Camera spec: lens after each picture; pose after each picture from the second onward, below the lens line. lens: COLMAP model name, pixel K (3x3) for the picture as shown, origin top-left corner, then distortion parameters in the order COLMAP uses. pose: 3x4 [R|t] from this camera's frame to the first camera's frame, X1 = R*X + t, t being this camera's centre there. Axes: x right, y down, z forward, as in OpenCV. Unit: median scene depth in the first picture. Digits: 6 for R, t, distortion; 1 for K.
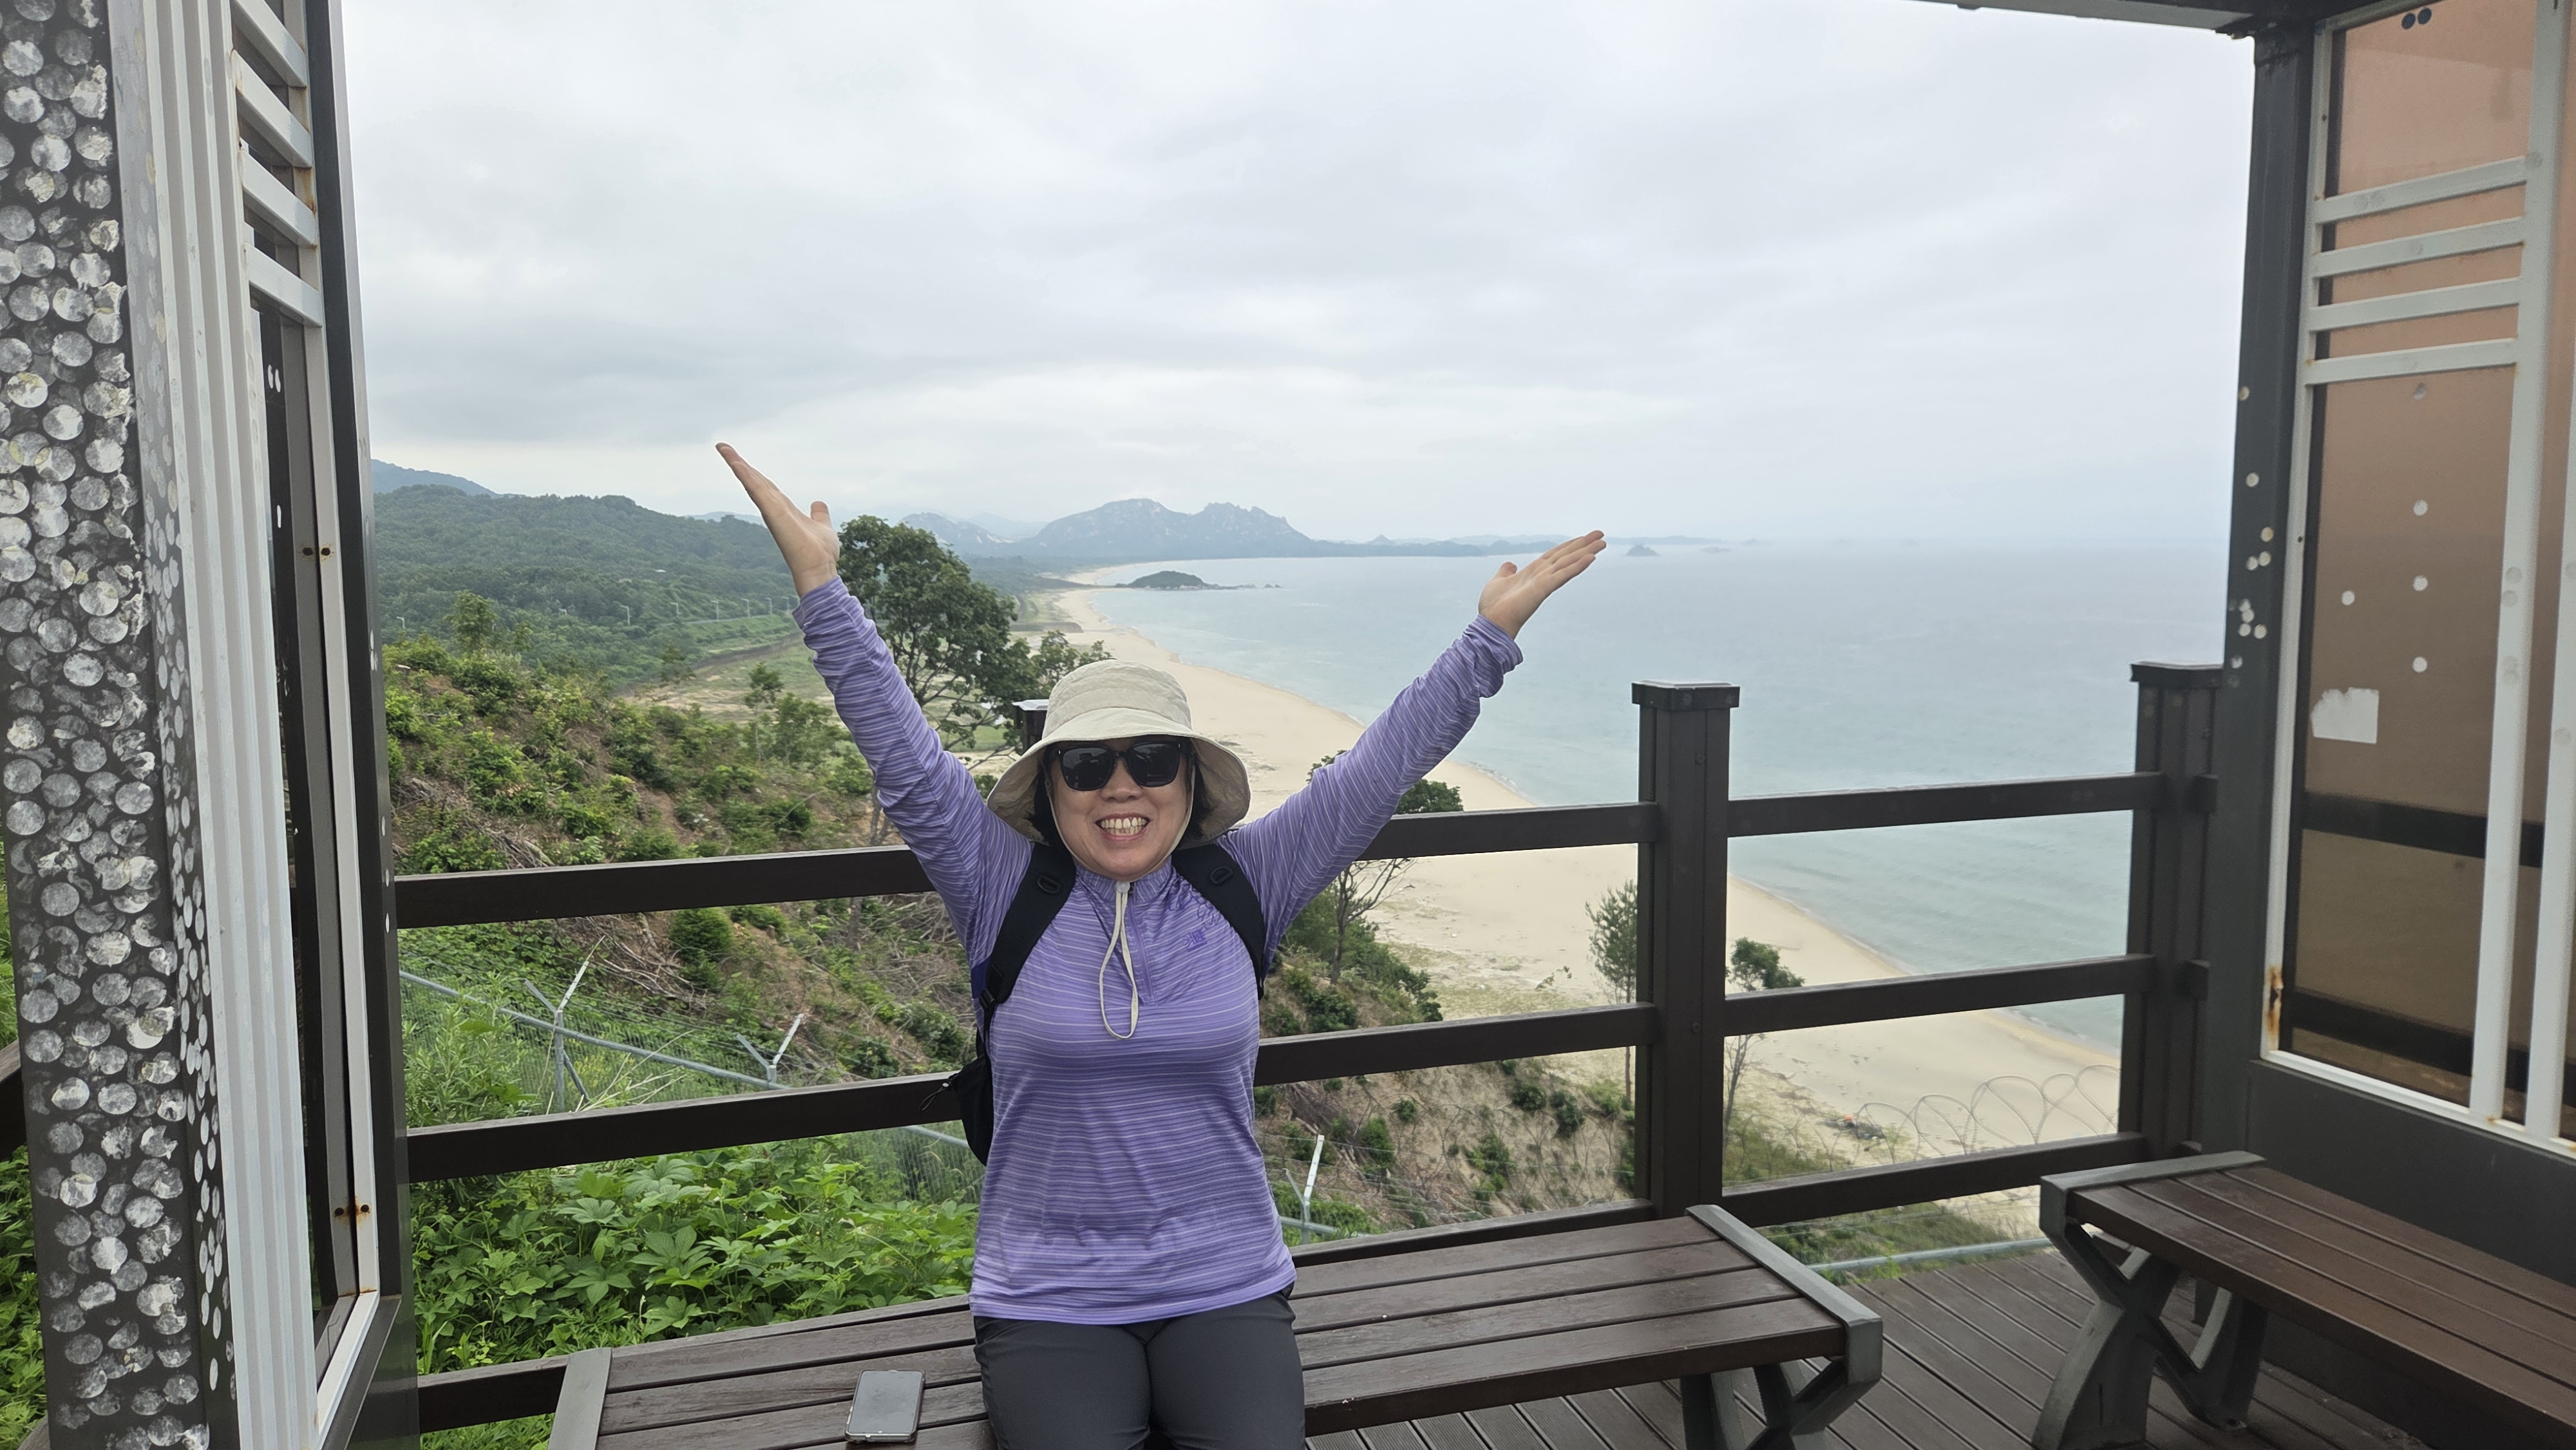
lens RADIAL K [[1782.8, 0, 1221.4], [0, 1782.8, 736.3], [0, 0, 1]] dist [0.082974, -0.099875]
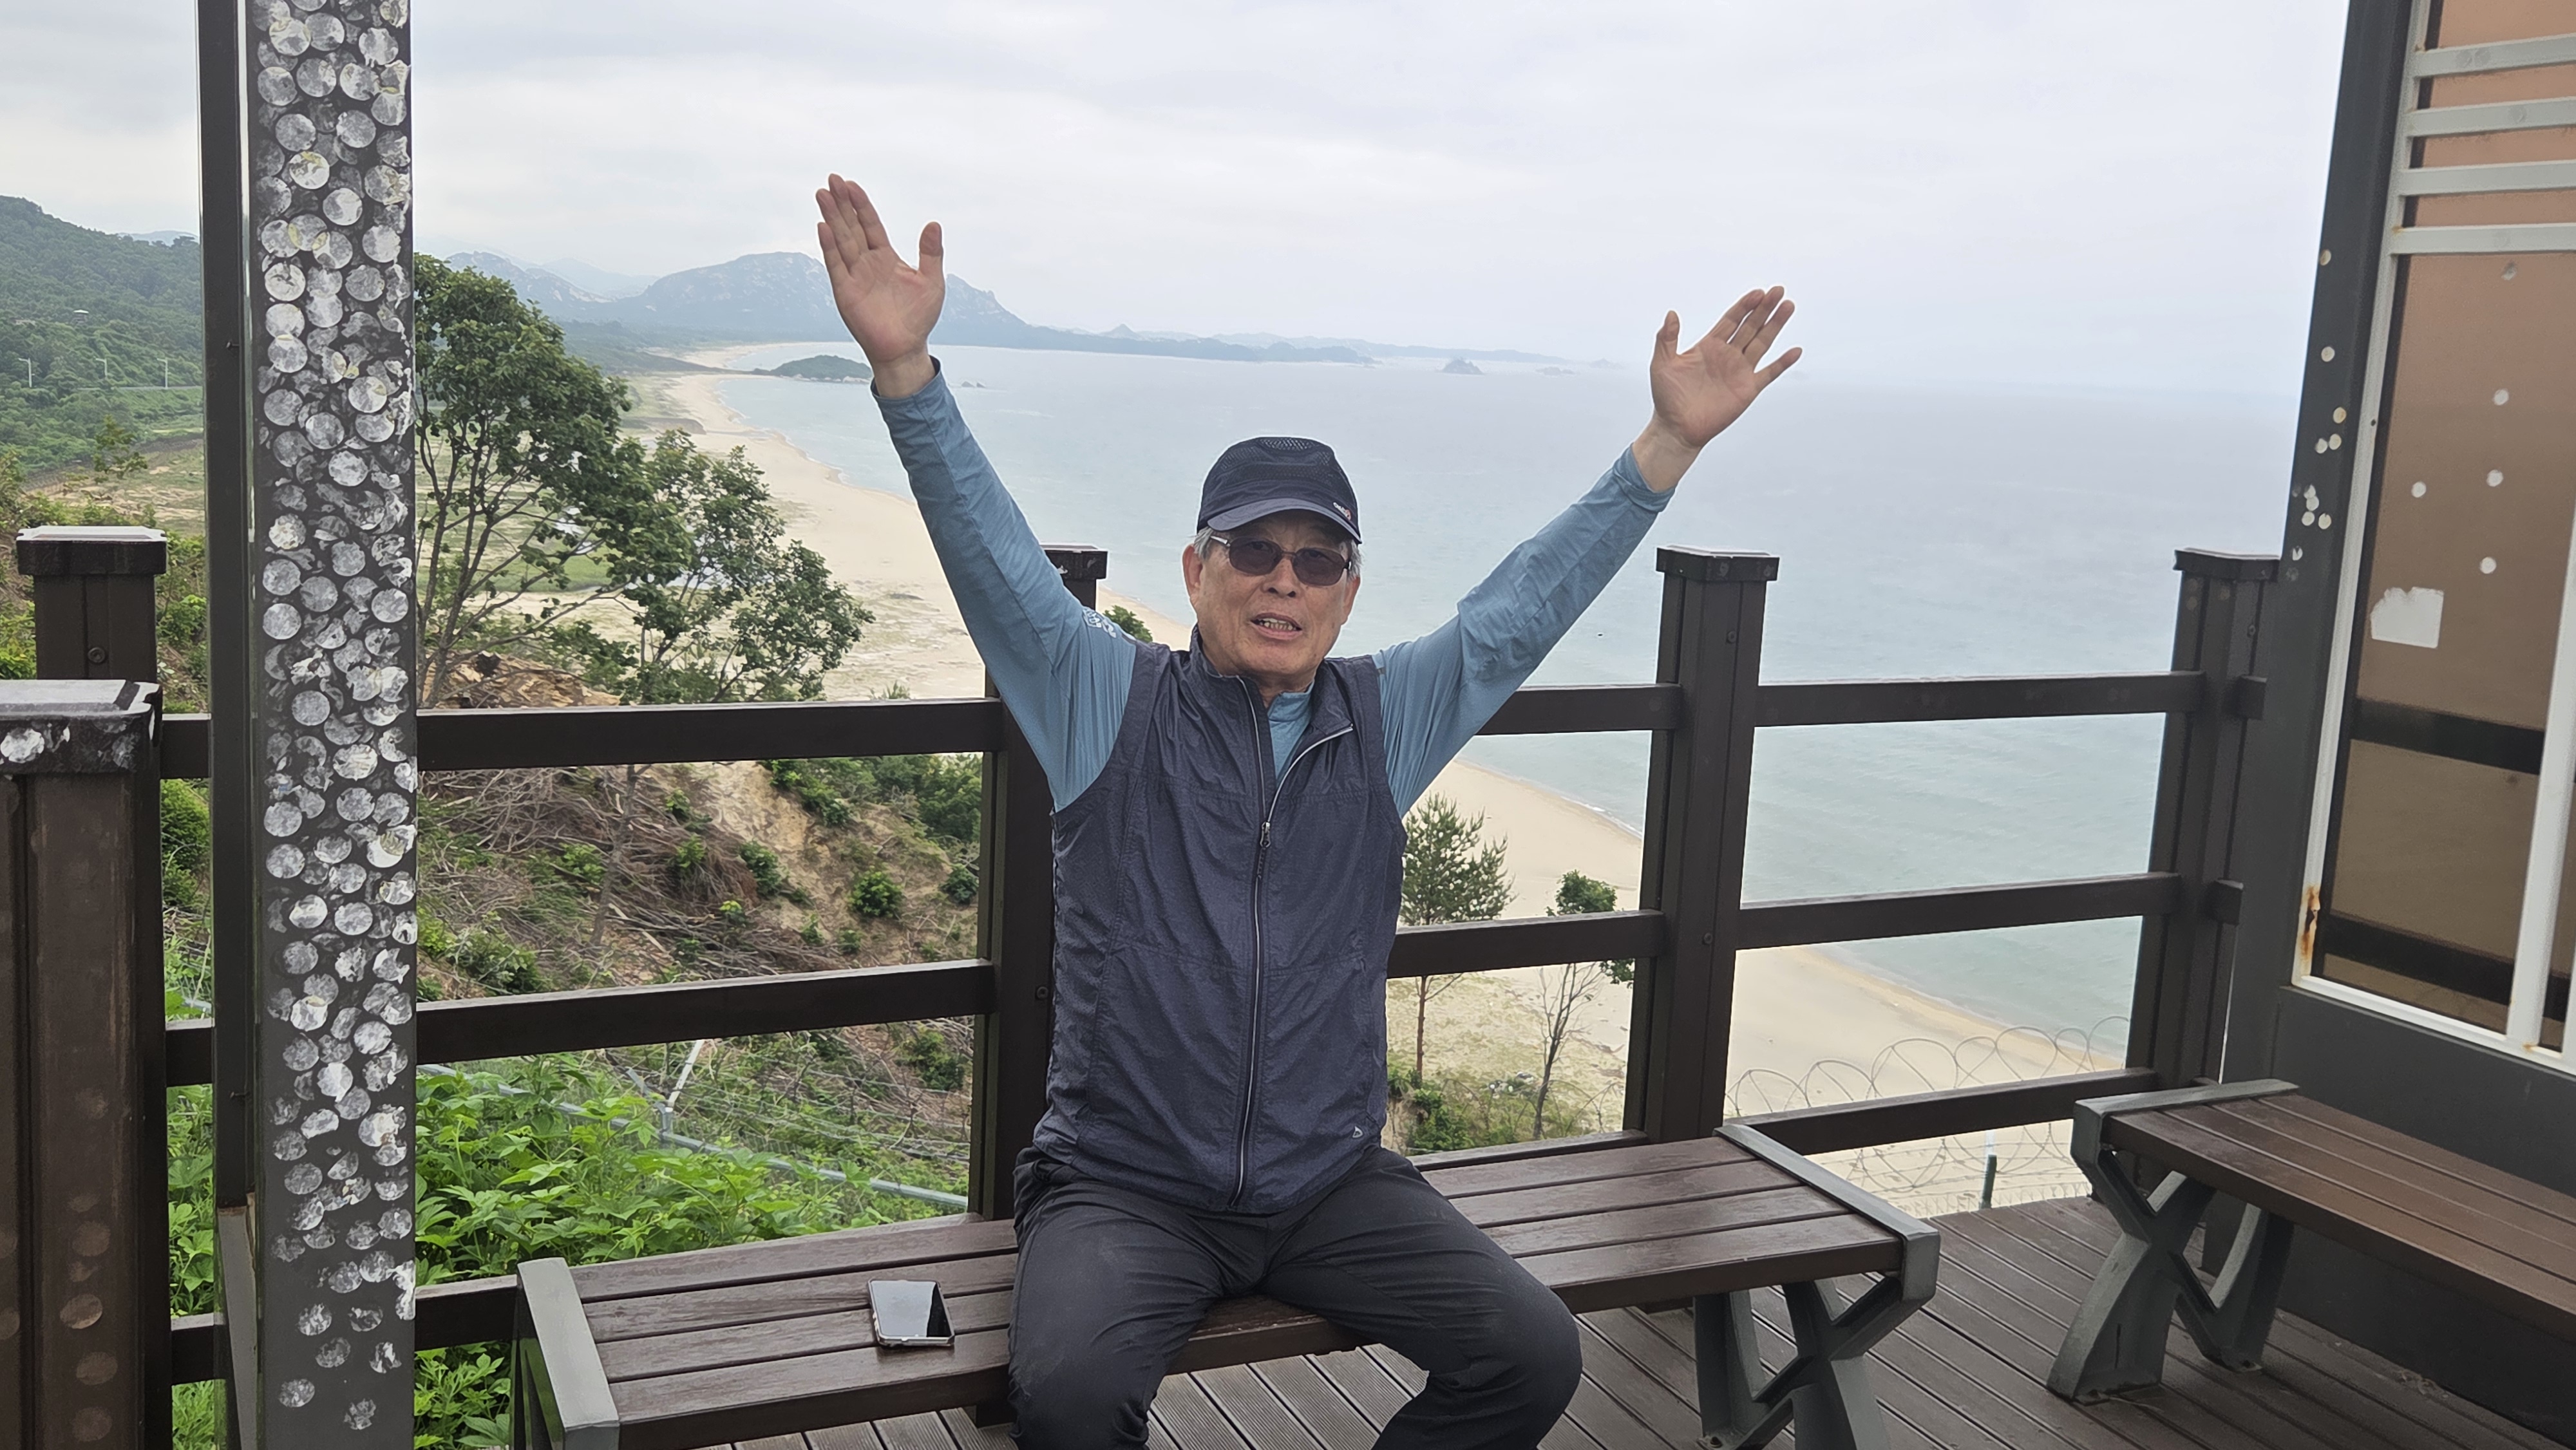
lens RADIAL K [[2318.1, 0, 1288.0], [0, 2318.1, 725.0], [0, 0, 1]] dist [0.123342, -0.237589]
pose [[0.989085, 0.034474, 0.143254, -0.298473], [-0.042447, 0.997693, 0.052978, 0.010942], [-0.141097, -0.058481, 0.988267, -0.287010]]
